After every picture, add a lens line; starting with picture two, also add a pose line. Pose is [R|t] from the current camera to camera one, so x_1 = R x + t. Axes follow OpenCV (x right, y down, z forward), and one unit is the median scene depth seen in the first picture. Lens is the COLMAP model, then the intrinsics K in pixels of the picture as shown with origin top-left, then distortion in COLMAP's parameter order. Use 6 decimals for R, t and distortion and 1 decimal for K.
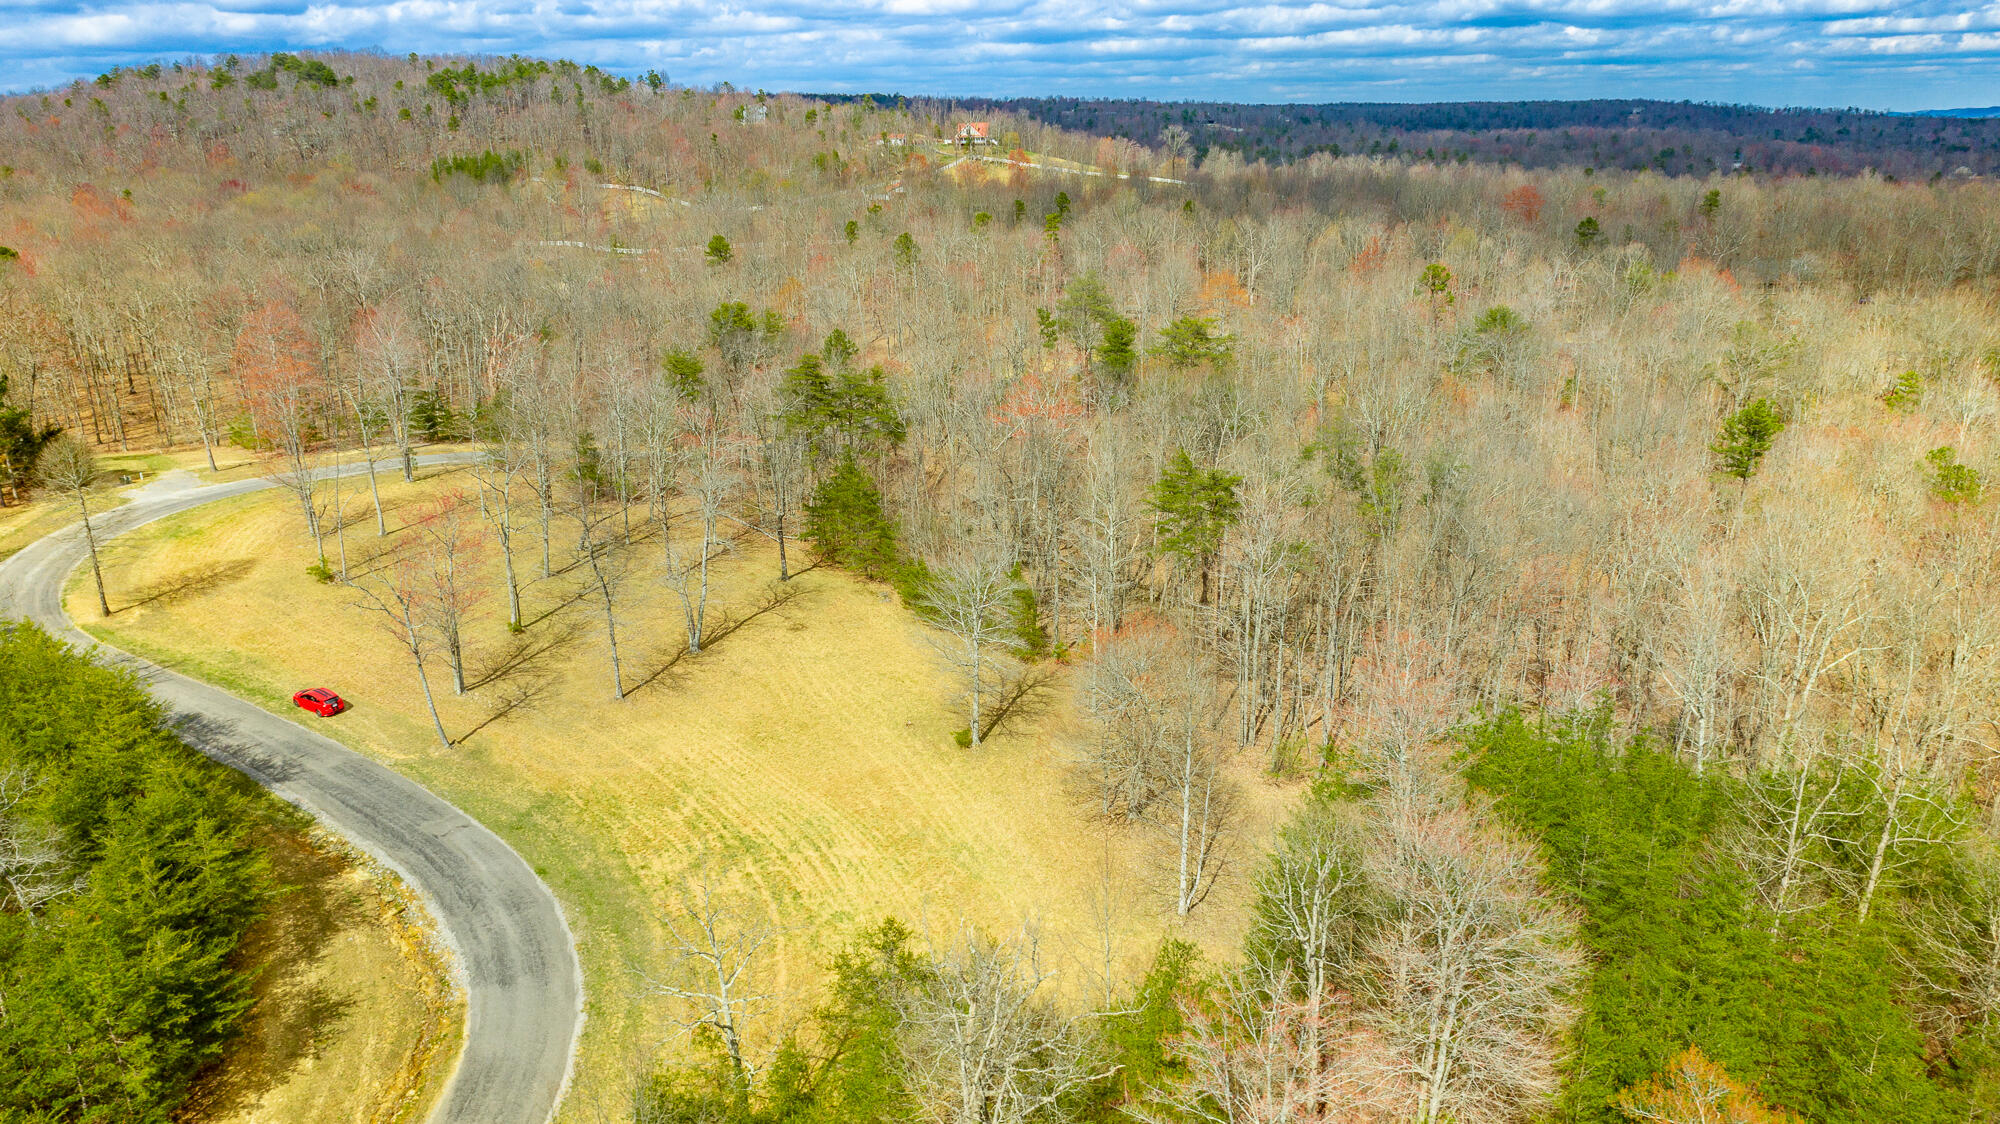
lens RADIAL K [[1382.6, 0, 1007.5], [0, 1382.6, 576.7], [0, 0, 1]] dist [-0.009782, 0.010556]
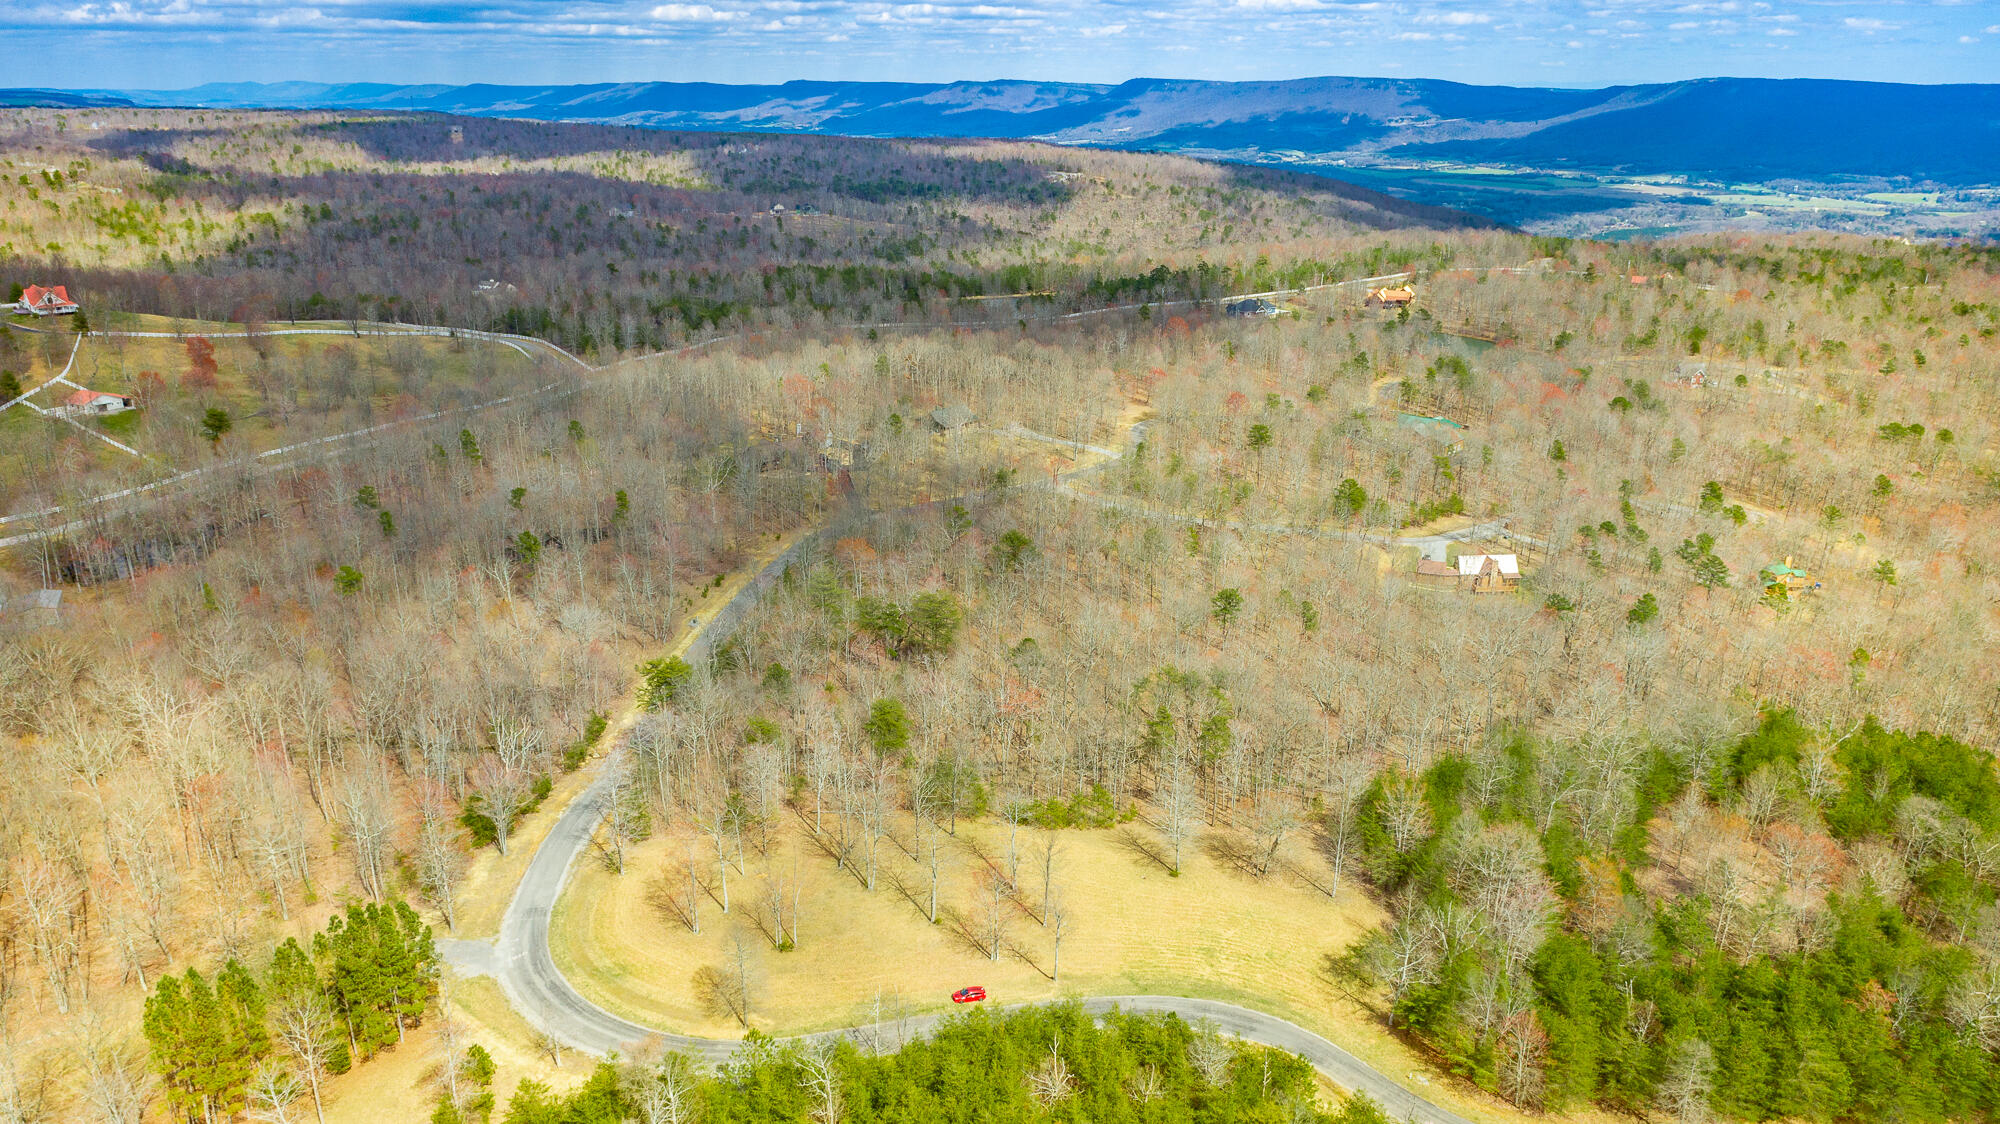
lens RADIAL K [[1382.6, 0, 1004.7], [0, 1382.6, 563.5], [0, 0, 1]] dist [-0.009782, 0.010556]
pose [[0.662716, -0.238881, 0.709749, -1.311682], [0.223715, 0.967632, 0.116787, -0.533981], [-0.714674, 0.081385, 0.694706, -0.276401]]
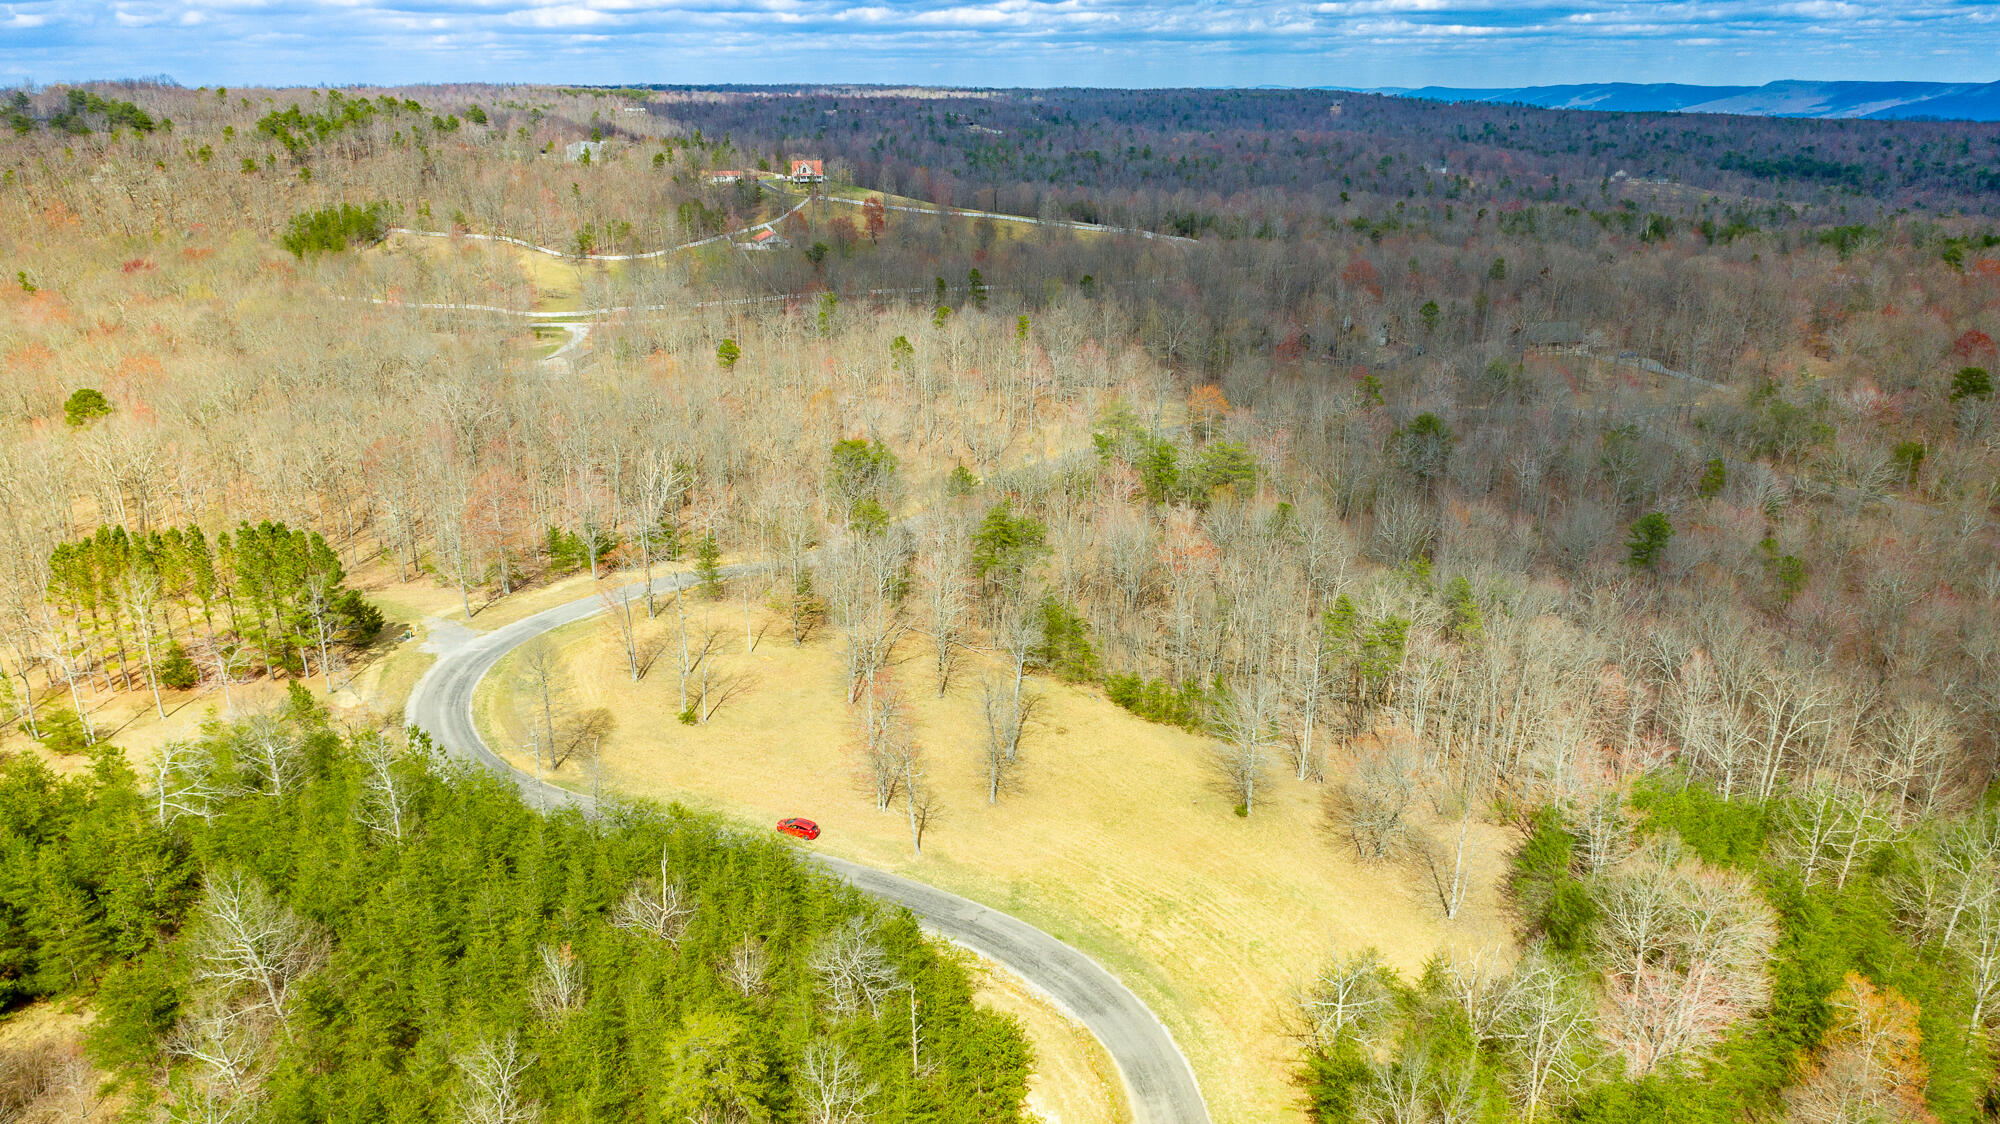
lens RADIAL K [[1382.6, 0, 1001.6], [0, 1382.6, 563.9], [0, 0, 1]] dist [-0.009782, 0.010556]
pose [[0.979713, -0.059797, 0.191276, -0.443785], [0.056757, 0.998160, 0.021334, -0.154664], [-0.192199, -0.010044, 0.981305, -0.315493]]
